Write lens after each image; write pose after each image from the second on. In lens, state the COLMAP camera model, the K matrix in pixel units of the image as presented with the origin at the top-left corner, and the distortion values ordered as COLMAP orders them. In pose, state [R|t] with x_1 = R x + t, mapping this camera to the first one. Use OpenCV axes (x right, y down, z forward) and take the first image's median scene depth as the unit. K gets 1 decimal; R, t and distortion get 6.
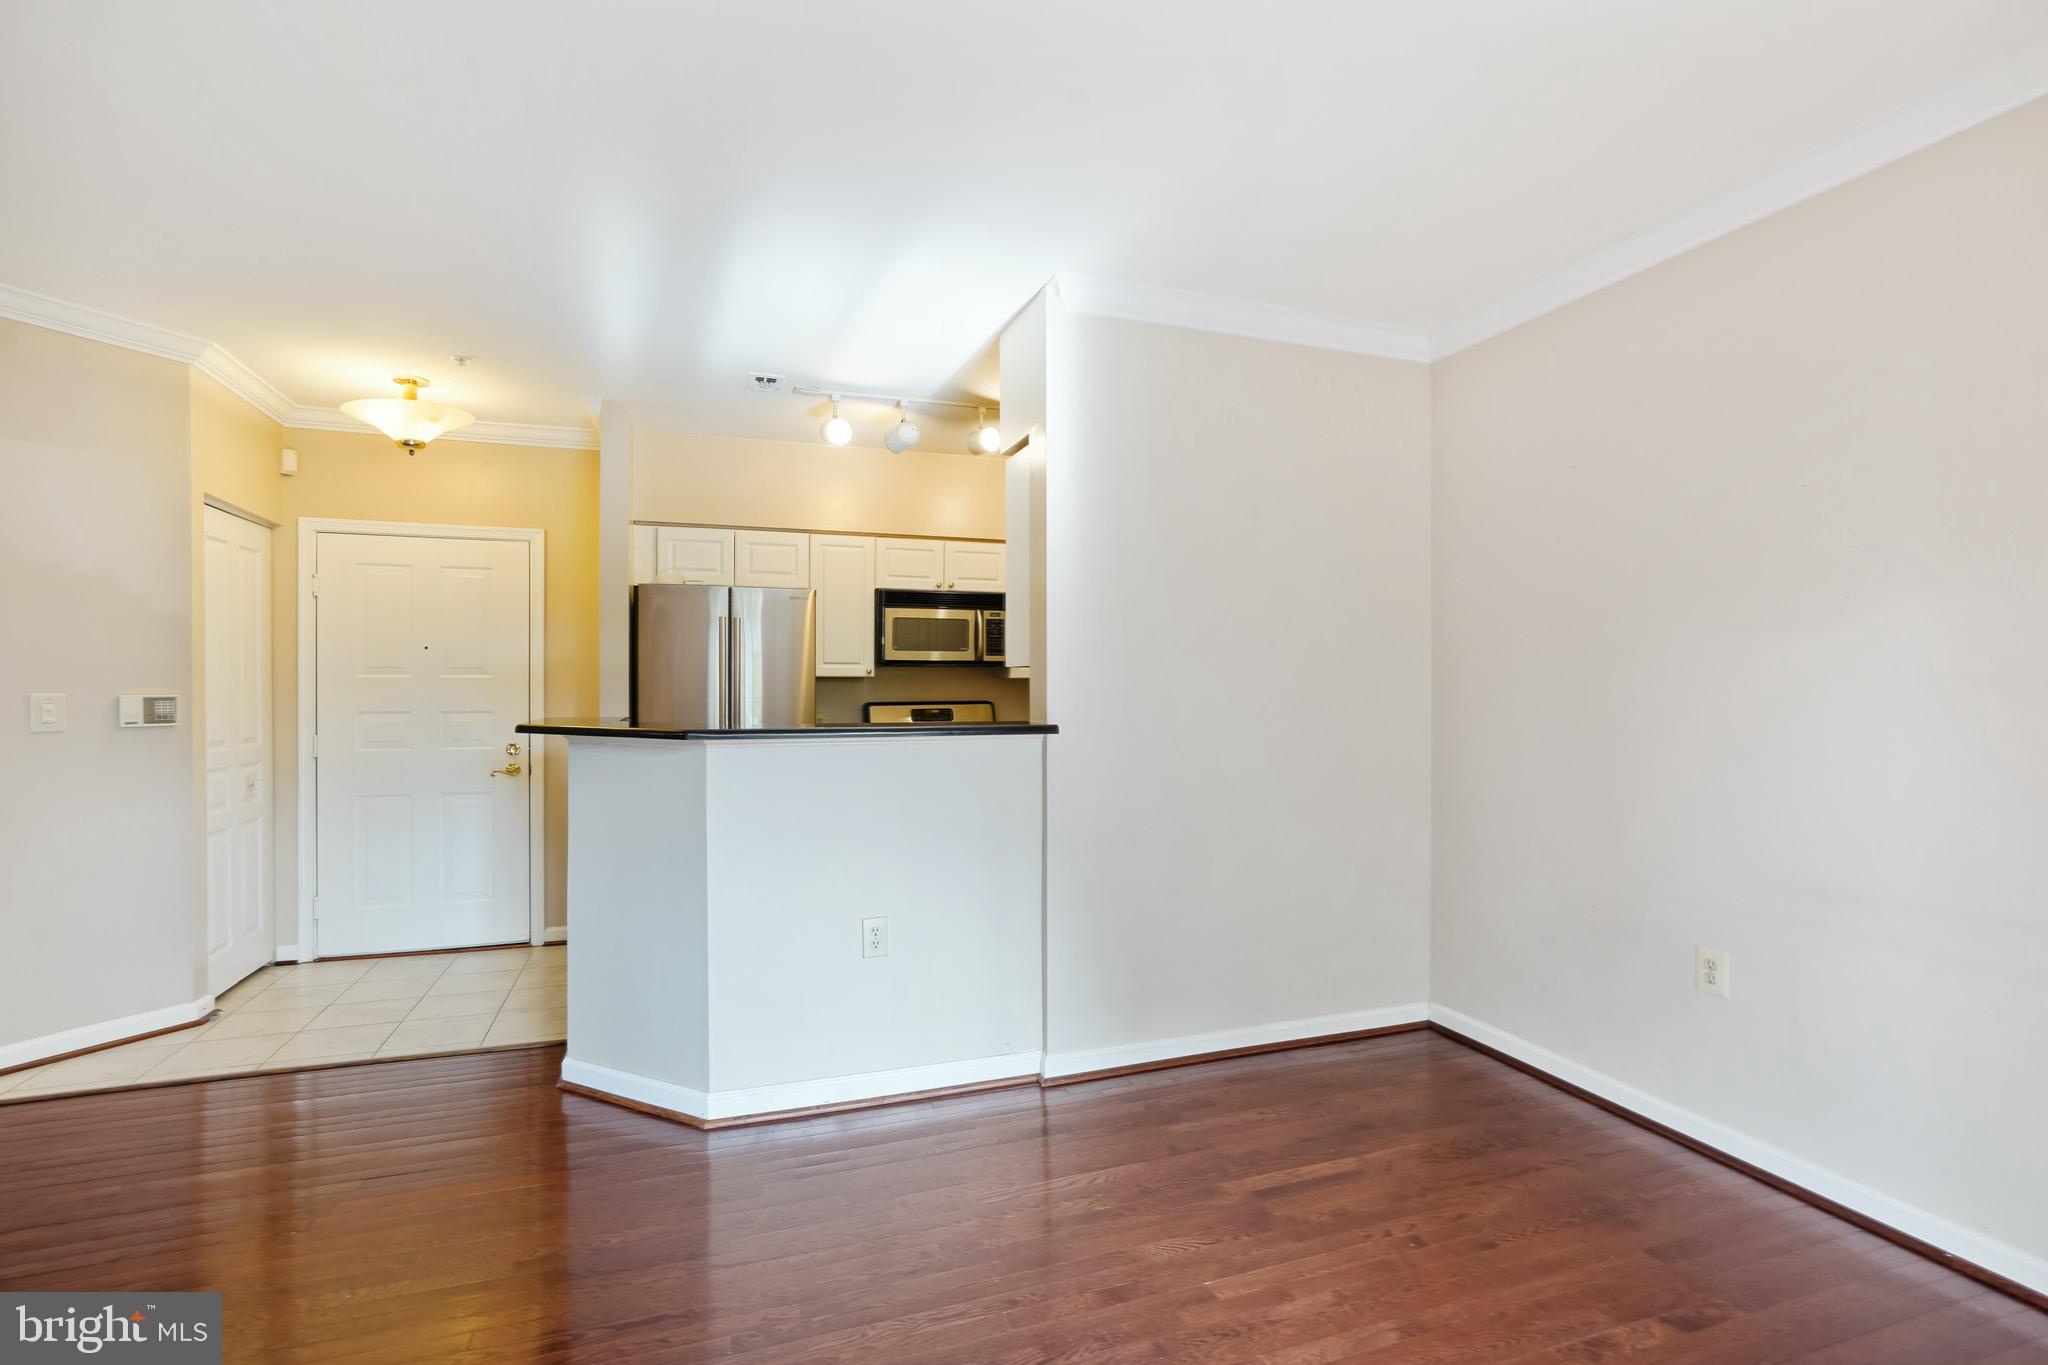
lens RADIAL K [[964.6, 0, 1036.0], [0, 964.6, 690.7], [0, 0, 1]] dist [-0.025646, 0.000905]
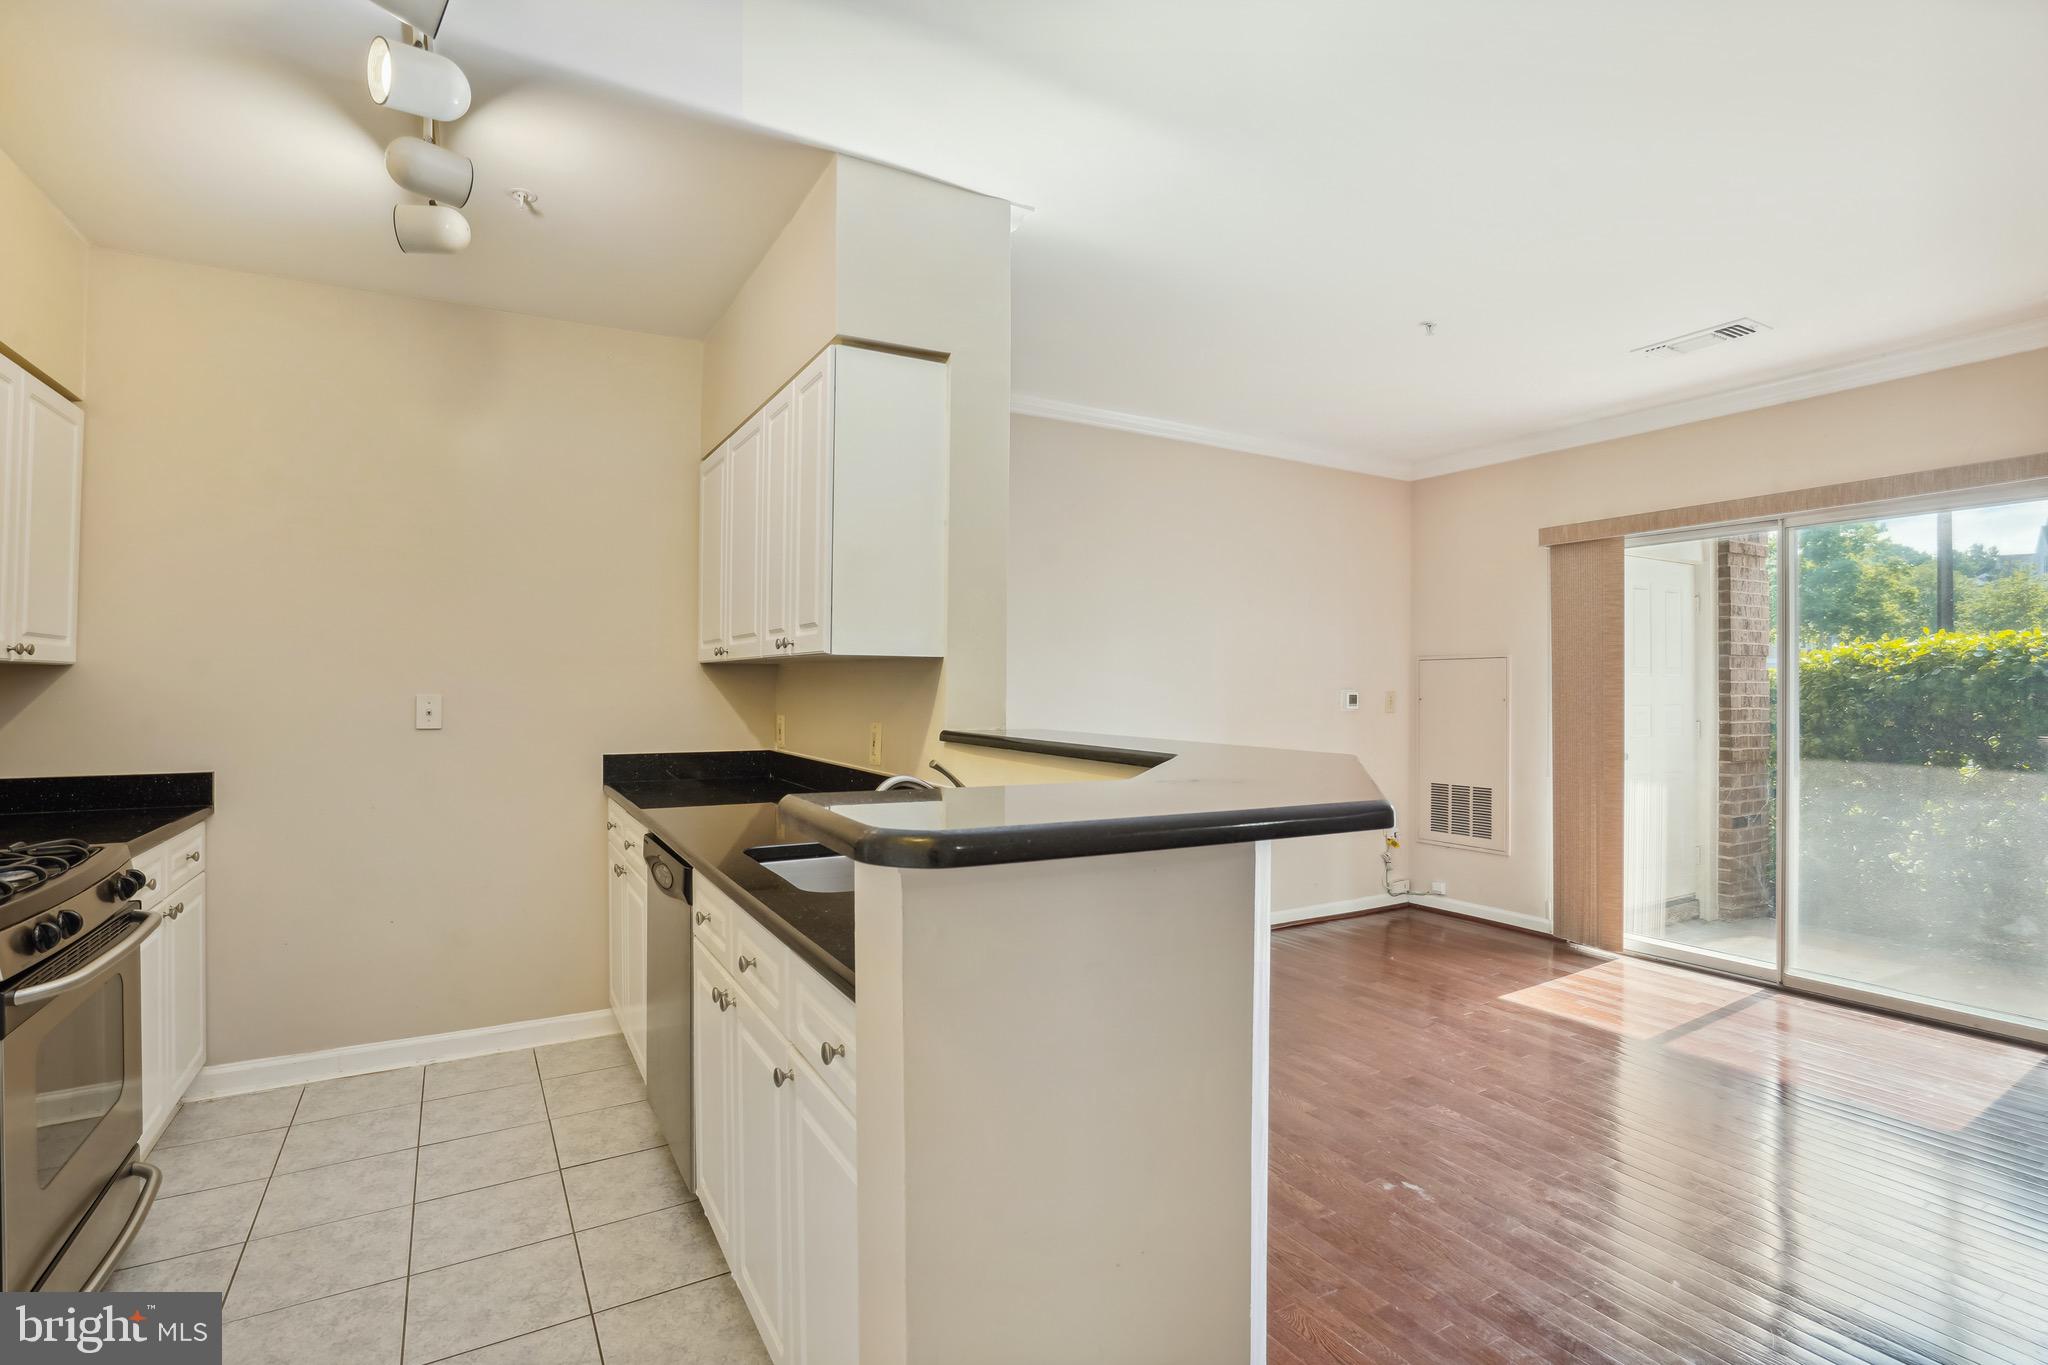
lens RADIAL K [[977.1, 0, 1031.8], [0, 977.1, 684.8], [0, 0, 1]] dist [-0.033299, 0.001417]
pose [[-0.179638, 0.001076, 0.983732, -0.577960], [0.000586, 0.999999, -0.000986, -0.001269], [-0.983733, 0.000399, -0.179639, 0.804778]]
